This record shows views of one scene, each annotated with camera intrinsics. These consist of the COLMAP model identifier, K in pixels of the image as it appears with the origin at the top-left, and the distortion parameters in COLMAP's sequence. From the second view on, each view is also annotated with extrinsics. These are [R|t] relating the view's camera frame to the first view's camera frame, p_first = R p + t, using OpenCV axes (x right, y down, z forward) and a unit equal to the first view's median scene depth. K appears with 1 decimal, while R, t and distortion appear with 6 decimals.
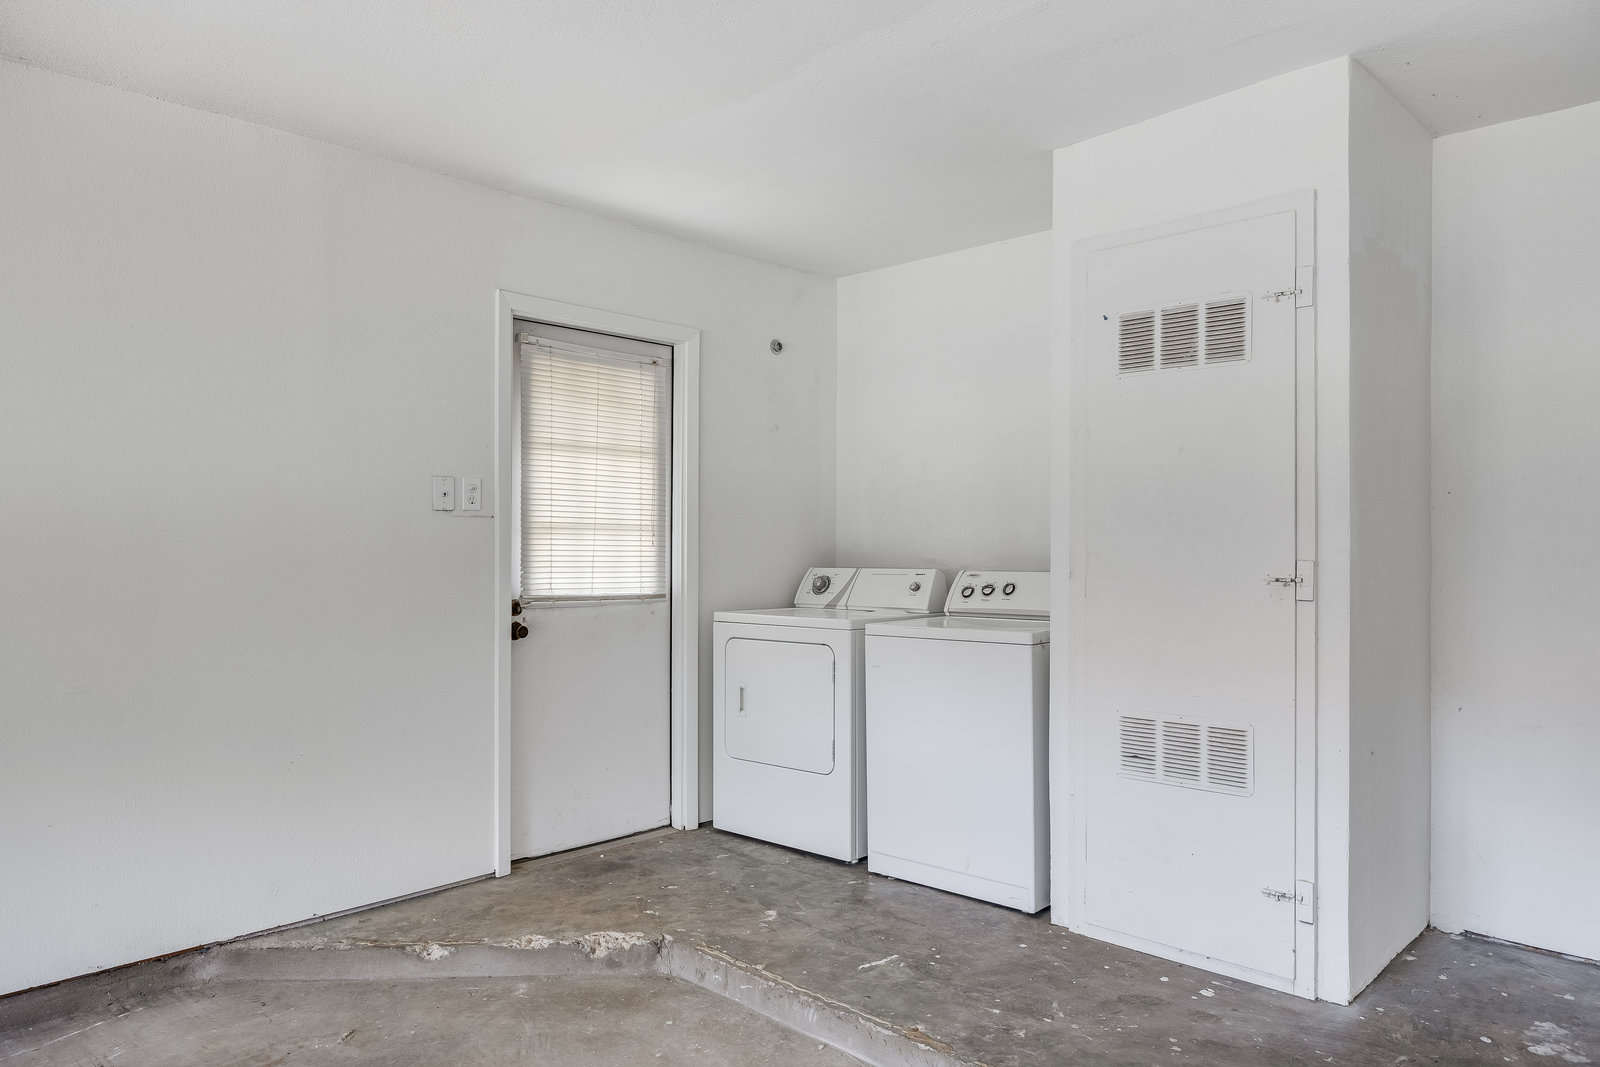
lens RADIAL K [[1064.3, 0, 800.6], [0, 1064.3, 536.7], [0, 0, 1]] dist [-0.000611, 0.000928]
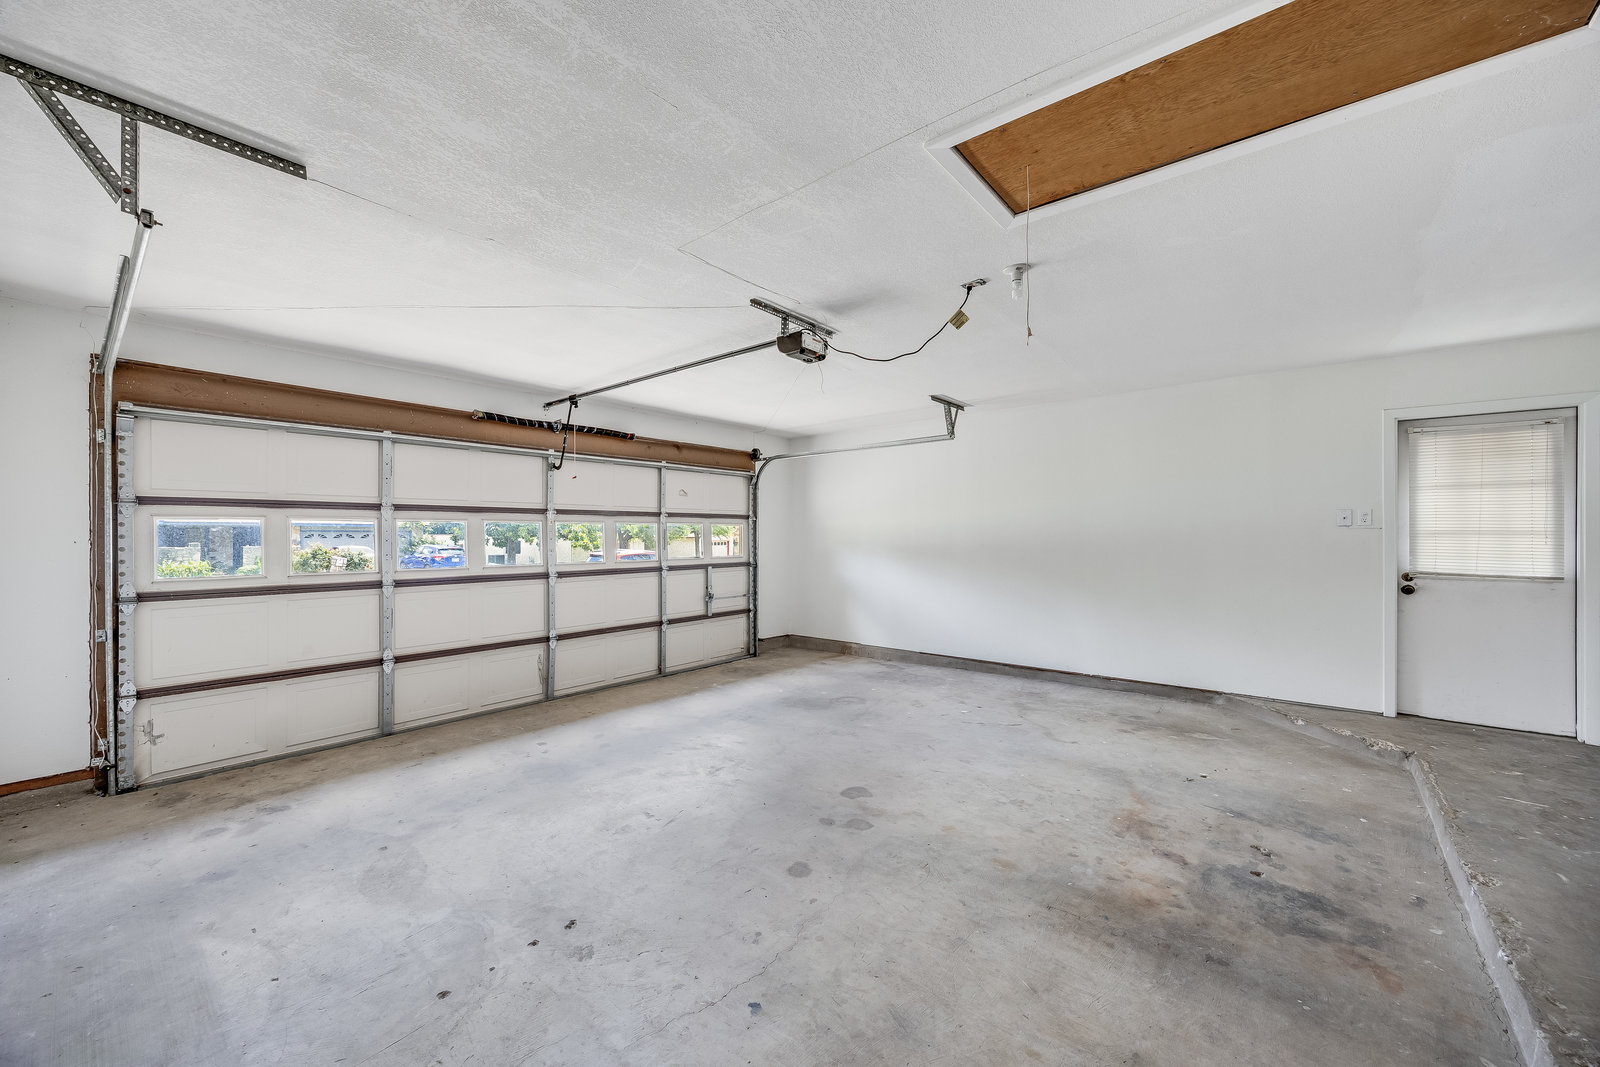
lens RADIAL K [[612.8, 0, 800.6], [0, 612.8, 539.5], [0, 0, 1]] dist [-0.000082, -0.000011]
pose [[0.059889, -0.004191, -0.998196, 0.745739], [-0.004292, 0.999981, -0.004456, 0.010846], [0.998196, 0.004551, 0.059870, -0.115340]]
